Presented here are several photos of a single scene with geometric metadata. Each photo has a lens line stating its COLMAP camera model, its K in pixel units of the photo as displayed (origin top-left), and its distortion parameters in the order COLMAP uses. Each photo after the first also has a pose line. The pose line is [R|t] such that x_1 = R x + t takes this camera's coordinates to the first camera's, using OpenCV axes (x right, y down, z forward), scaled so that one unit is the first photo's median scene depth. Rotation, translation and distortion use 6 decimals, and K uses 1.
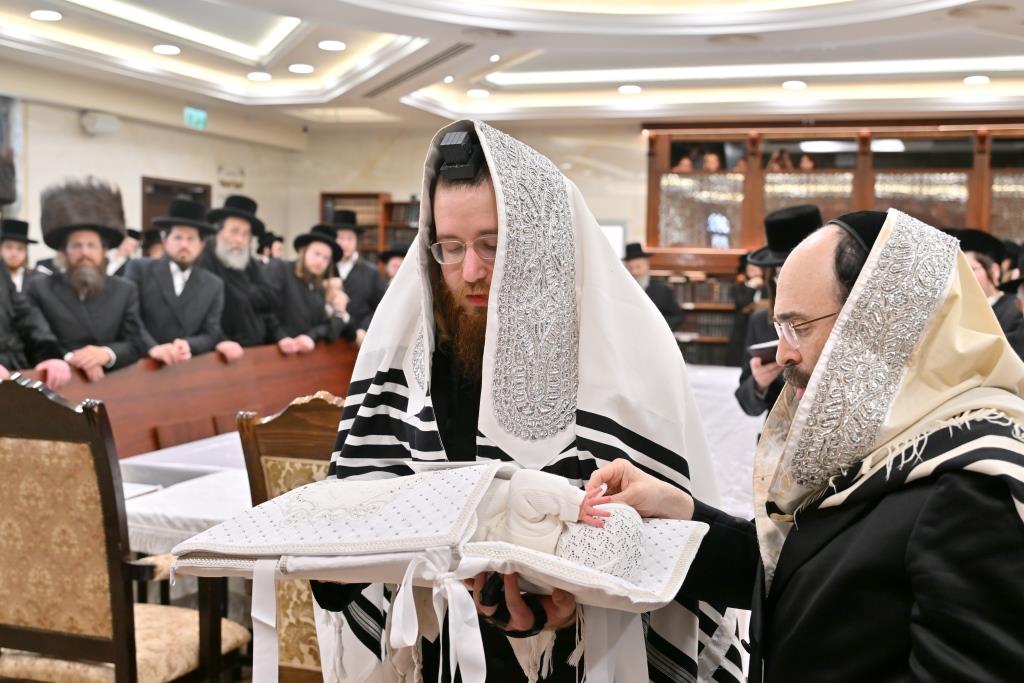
lens RADIAL K [[1242.8, 0, 512.0], [0, 1242.8, 341.5], [0, 0, 1]] dist [0.000003, 0.009961]
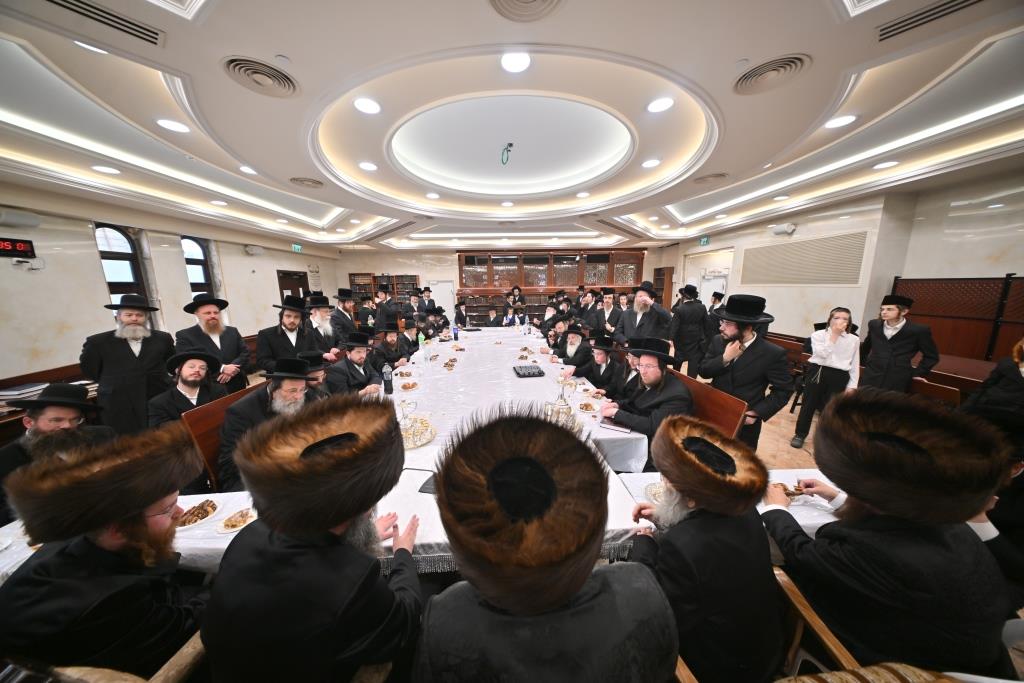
lens RADIAL K [[307.3, 0, 512.0], [0, 307.3, 341.5], [0, 0, 1]] dist [0.000403, -0.000182]
pose [[0.936924, -0.095668, 0.336185, -0.058256], [0.055153, 0.990229, 0.128082, -0.036295], [-0.345154, -0.101461, 0.933046, 0.183513]]
